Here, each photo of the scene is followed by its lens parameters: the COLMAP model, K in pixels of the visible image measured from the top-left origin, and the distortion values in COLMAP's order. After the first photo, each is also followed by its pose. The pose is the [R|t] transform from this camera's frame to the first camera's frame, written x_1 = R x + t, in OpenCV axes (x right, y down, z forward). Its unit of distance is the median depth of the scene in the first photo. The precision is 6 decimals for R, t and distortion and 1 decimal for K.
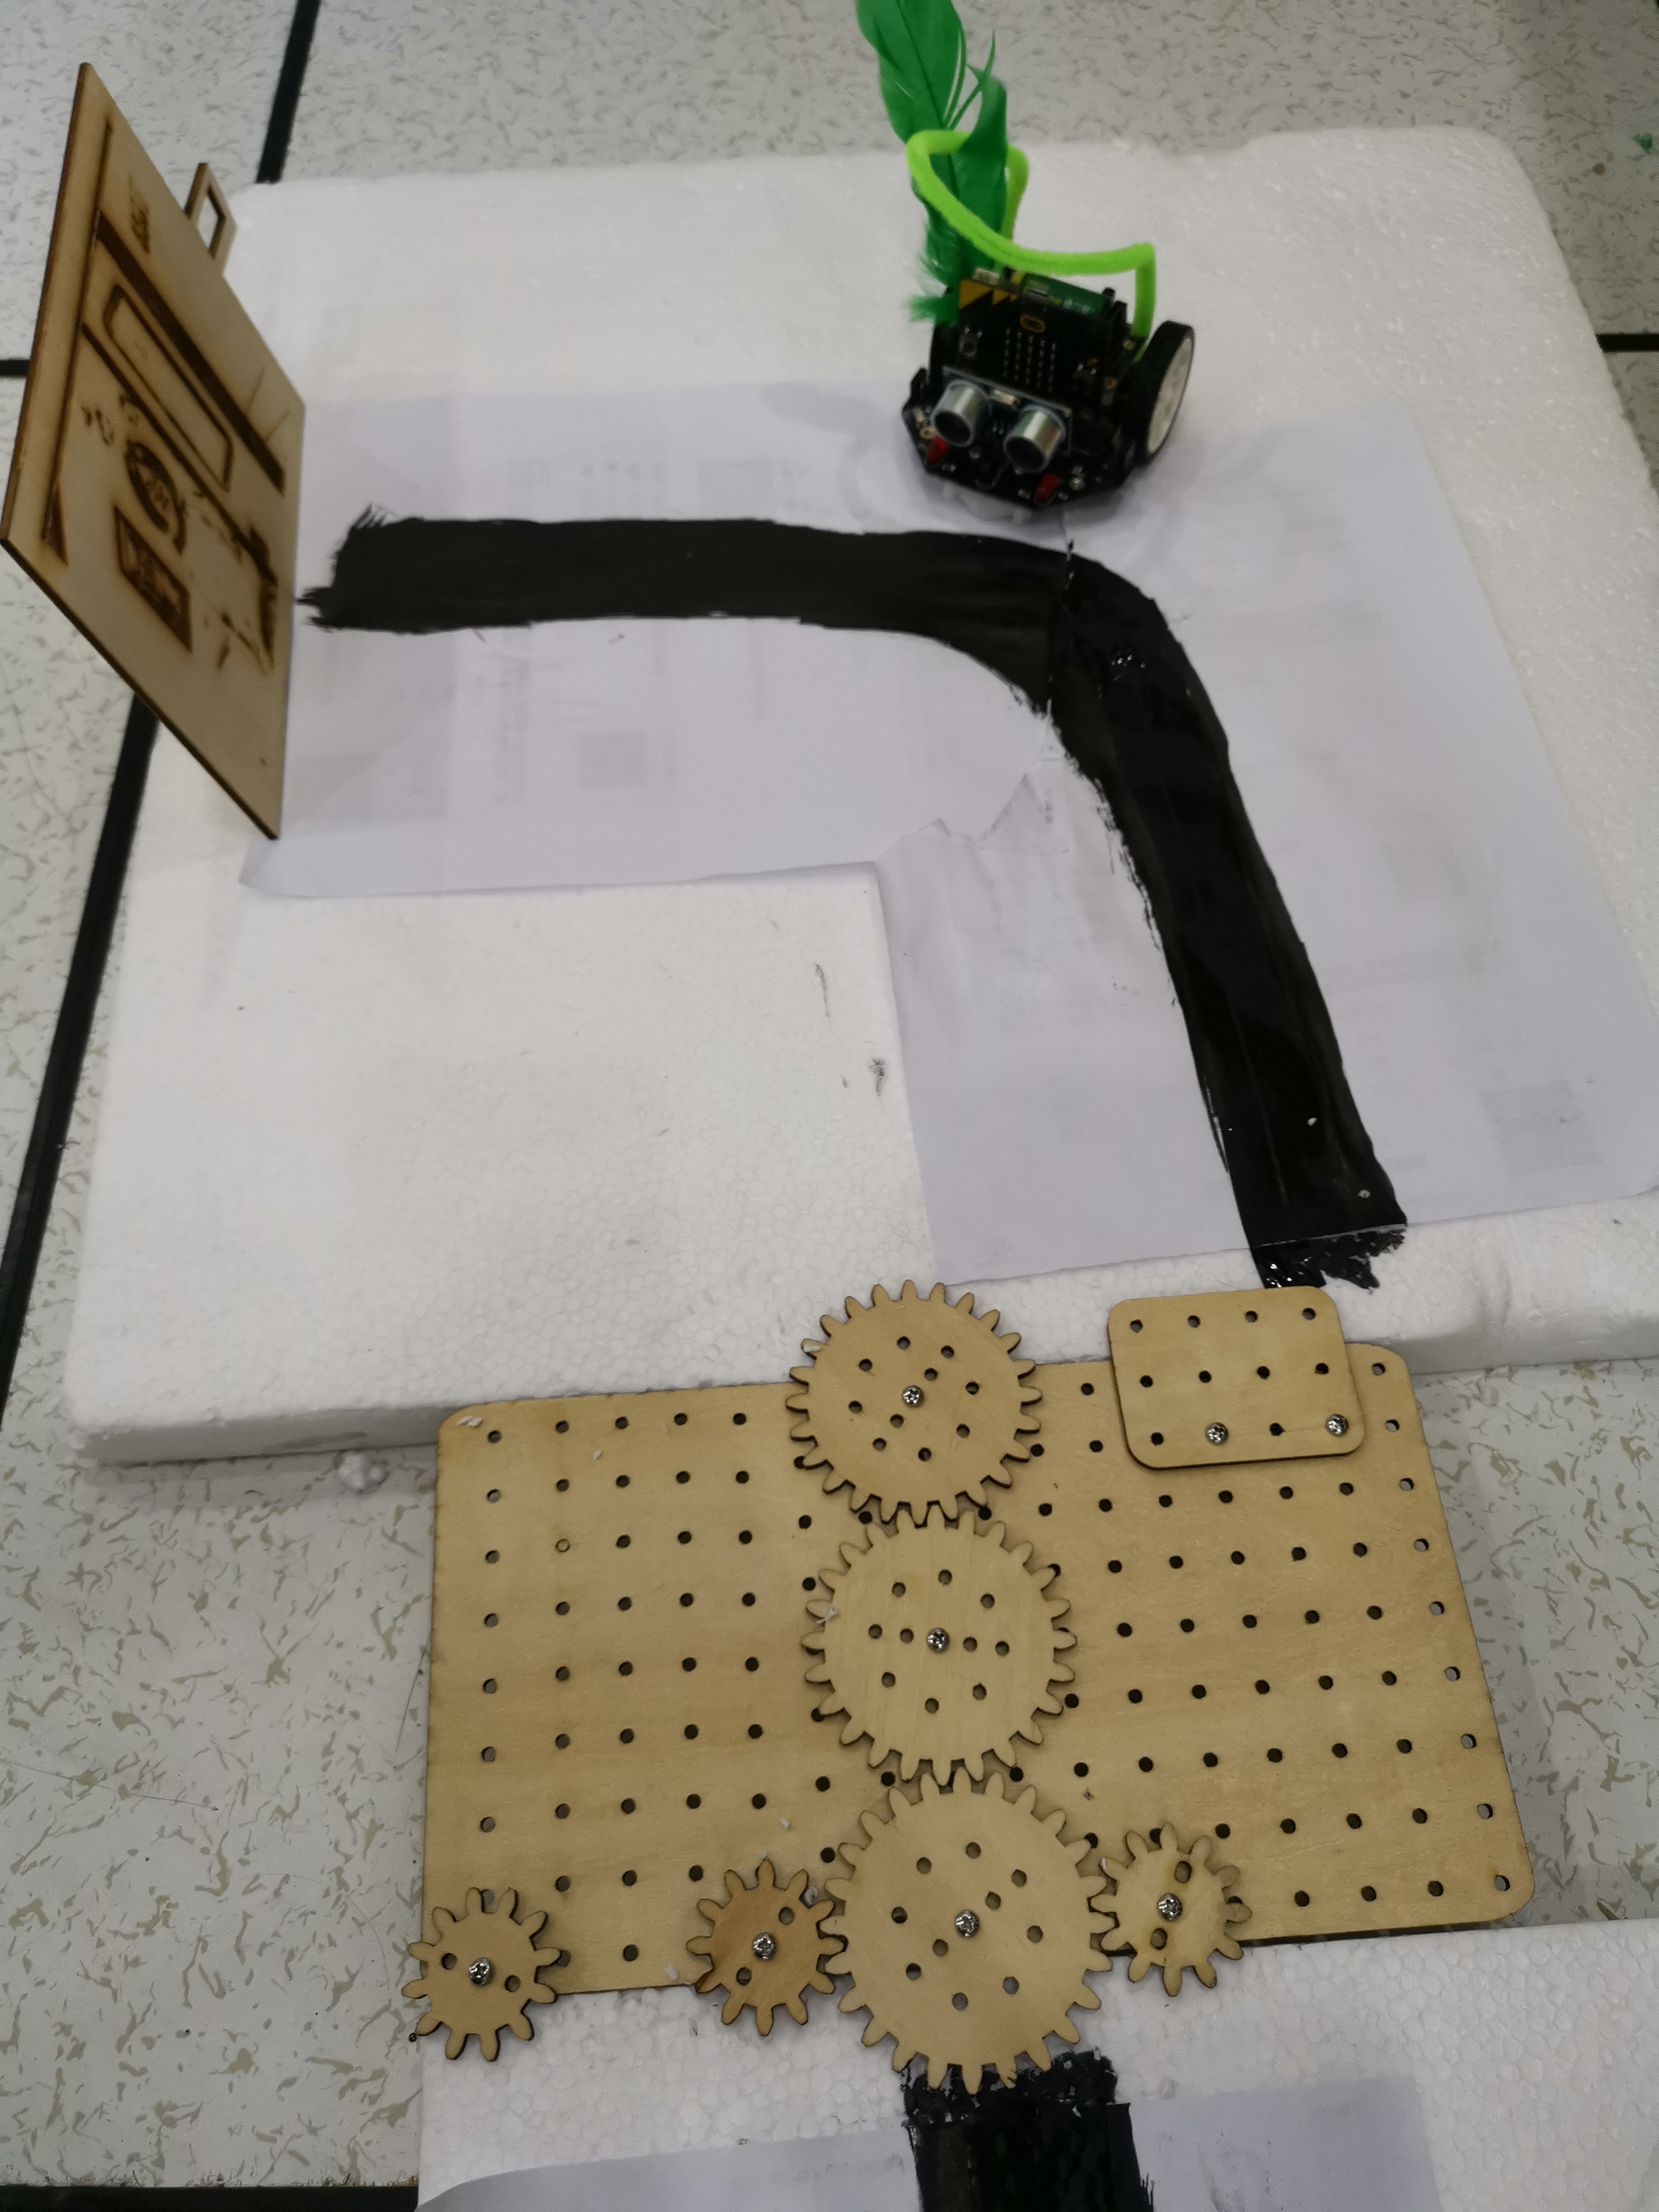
lens RADIAL K [[1740.5, 0, 829.5], [0, 1740.5, 1106.0], [0, 0, 1]] dist [0.049880, -0.072085]
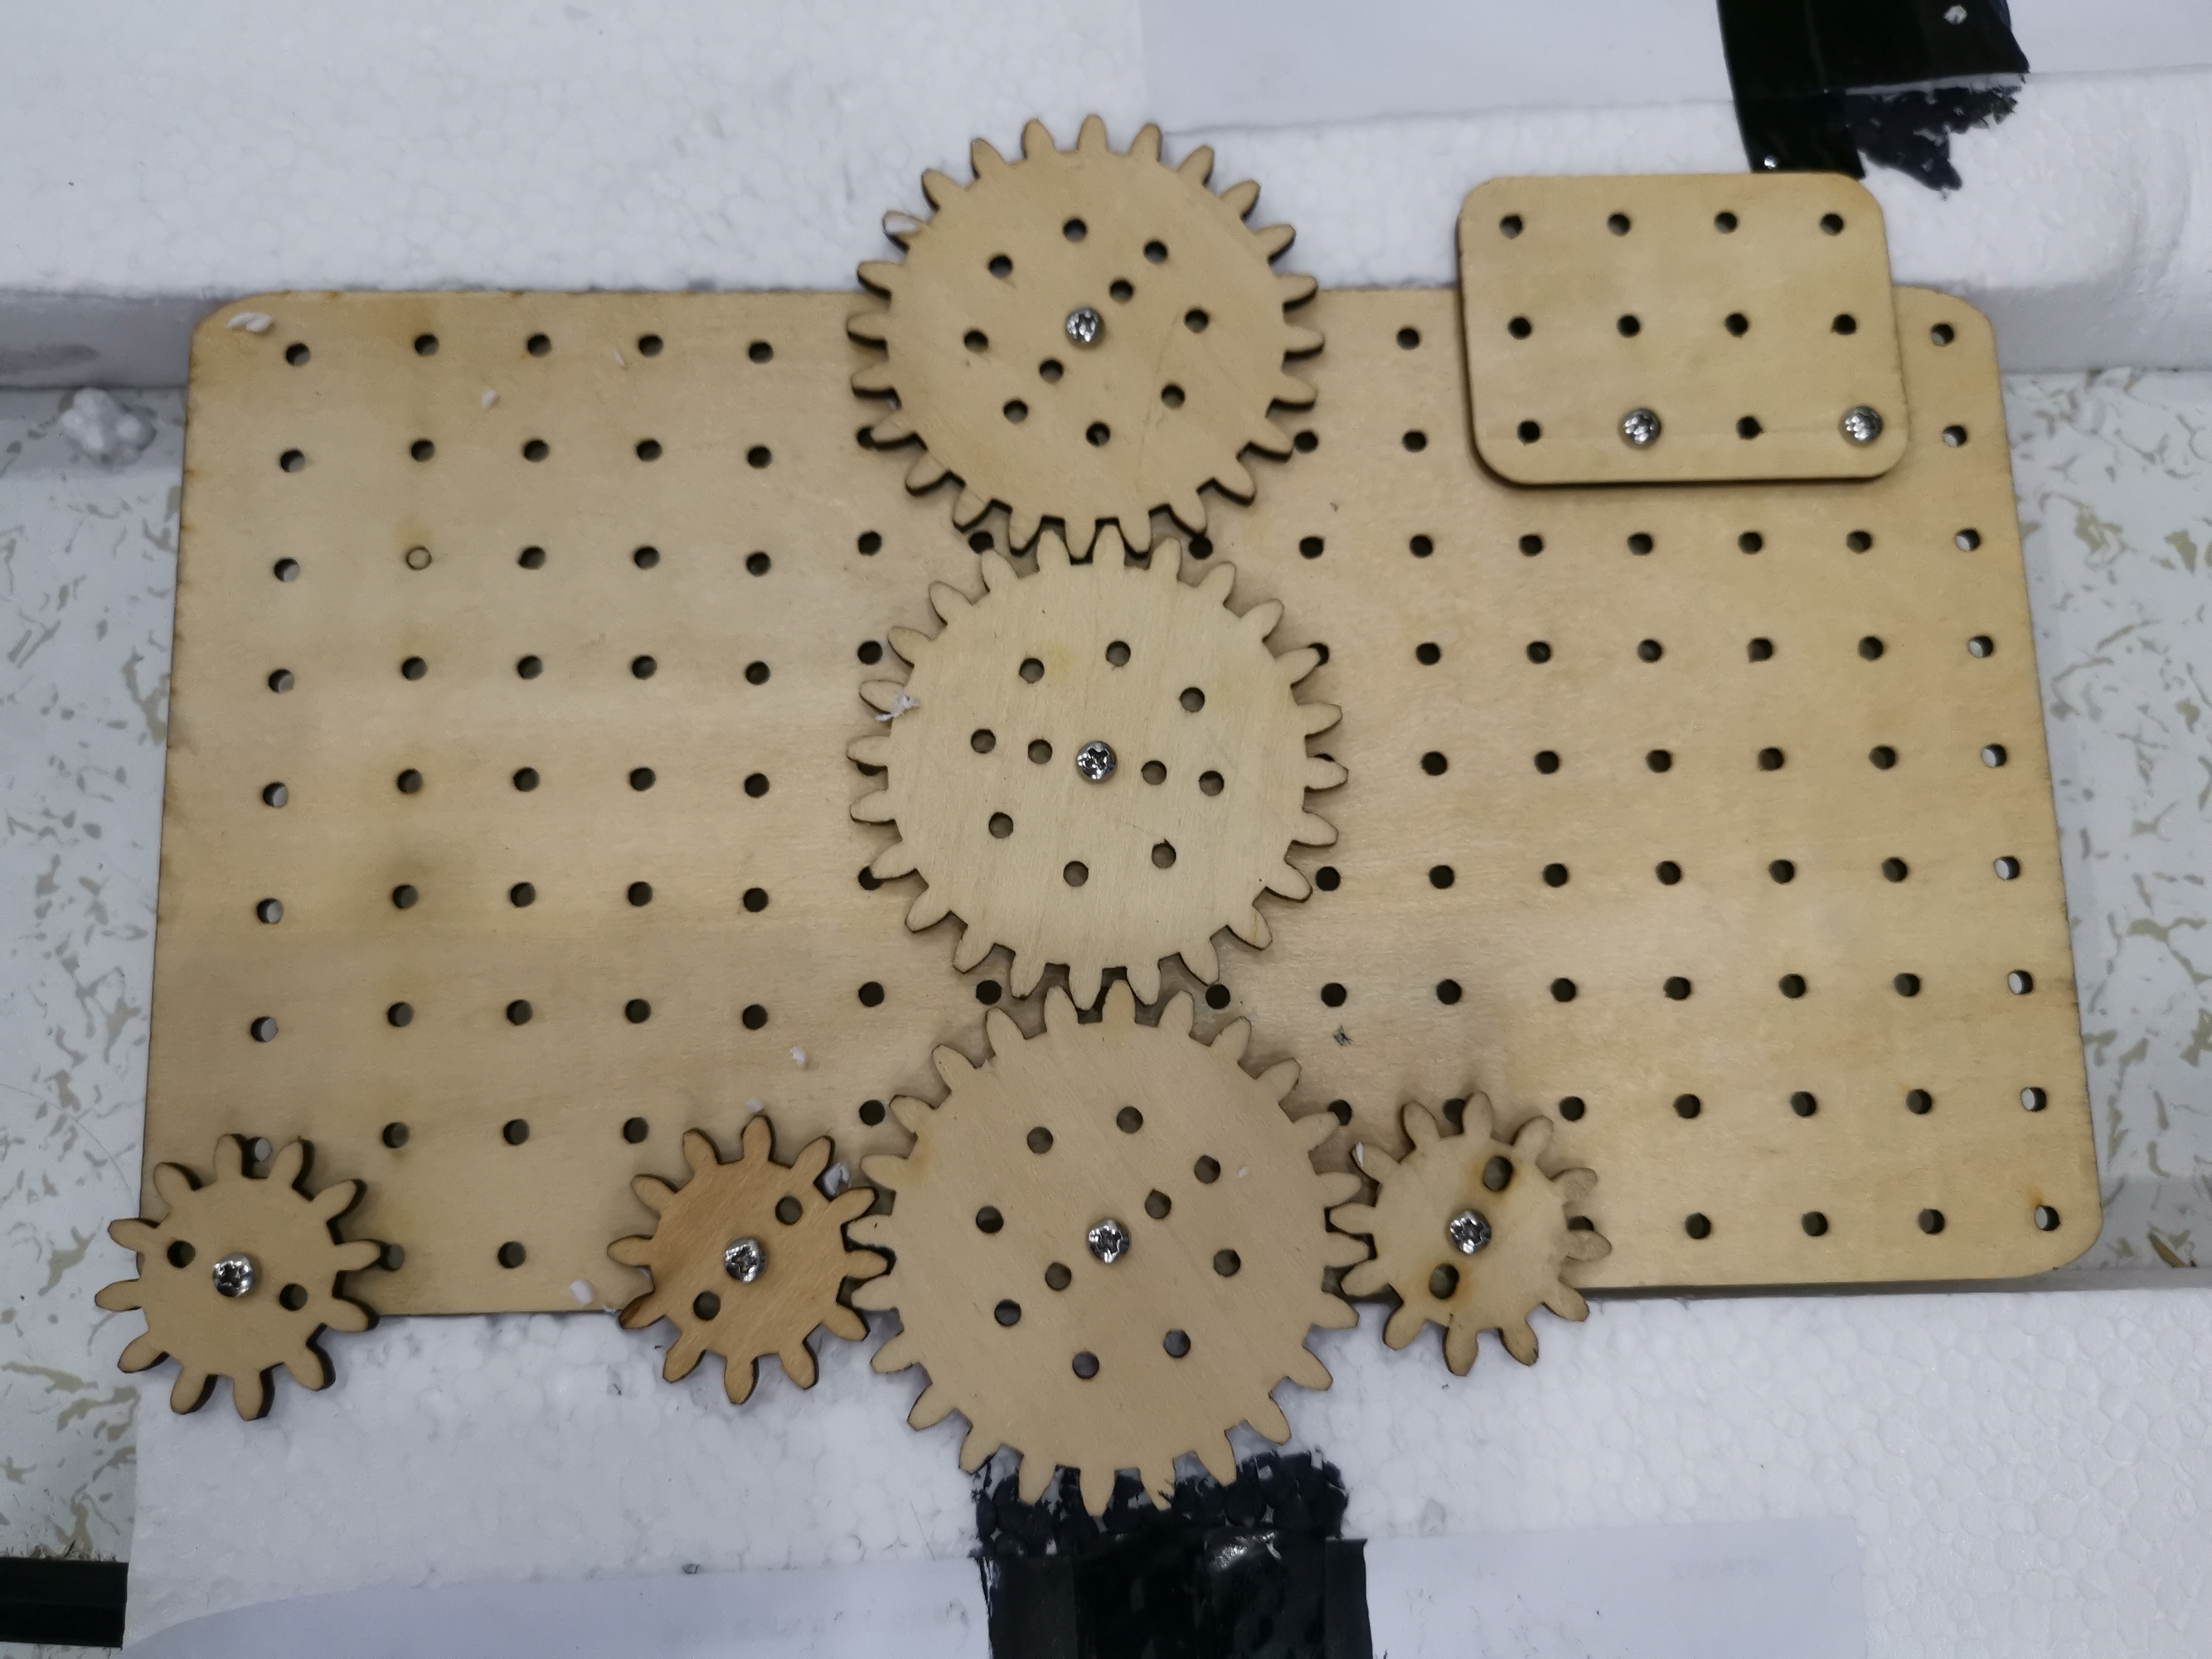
lens RADIAL K [[1740.5, 0, 1106.0], [0, 1740.5, 829.5], [0, 0, 1]] dist [0.049880, -0.072085]
pose [[0.997756, 0.055845, 0.036924, 0.045061], [-0.064545, 0.948859, 0.309031, 0.152815], [-0.017778, -0.310721, 0.950335, 0.462518]]
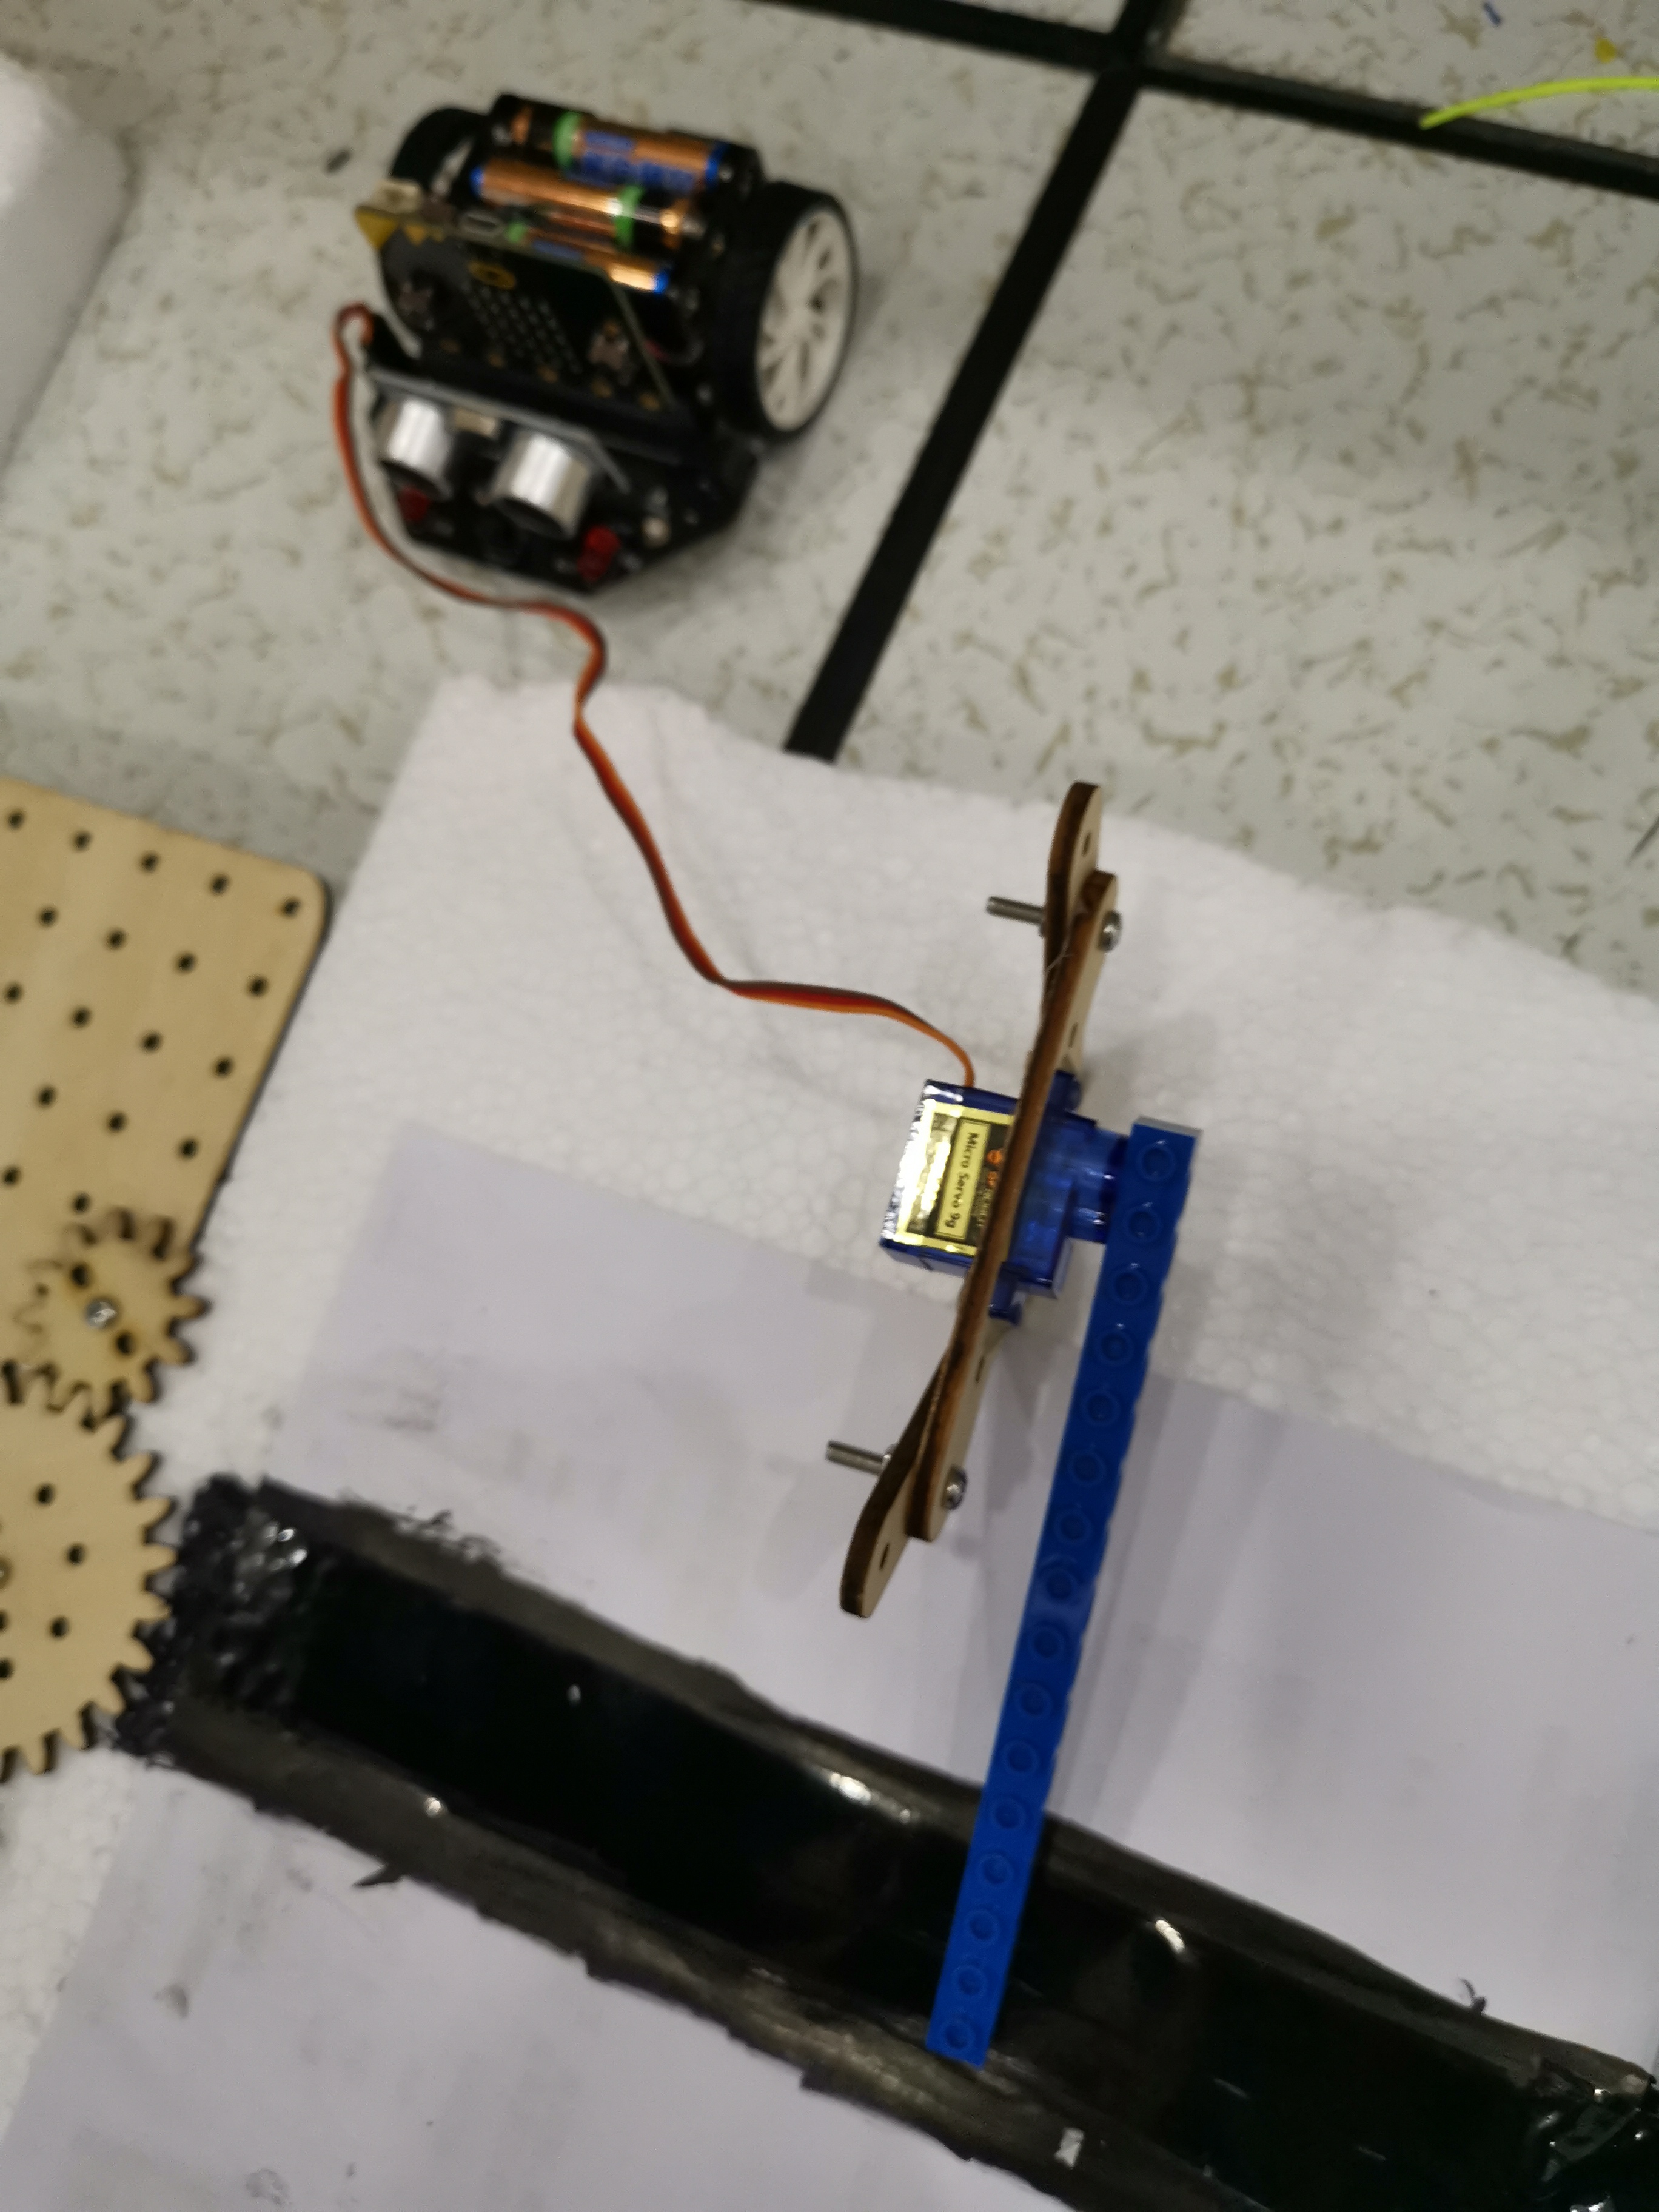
lens RADIAL K [[1740.5, 0, 829.5], [0, 1740.5, 1106.0], [0, 0, 1]] dist [0.049880, -0.072085]
pose [[0.412635, -0.900539, 0.136975, 0.272899], [0.880165, 0.432910, 0.194676, 0.497449], [-0.234611, 0.040230, 0.971256, 0.177411]]
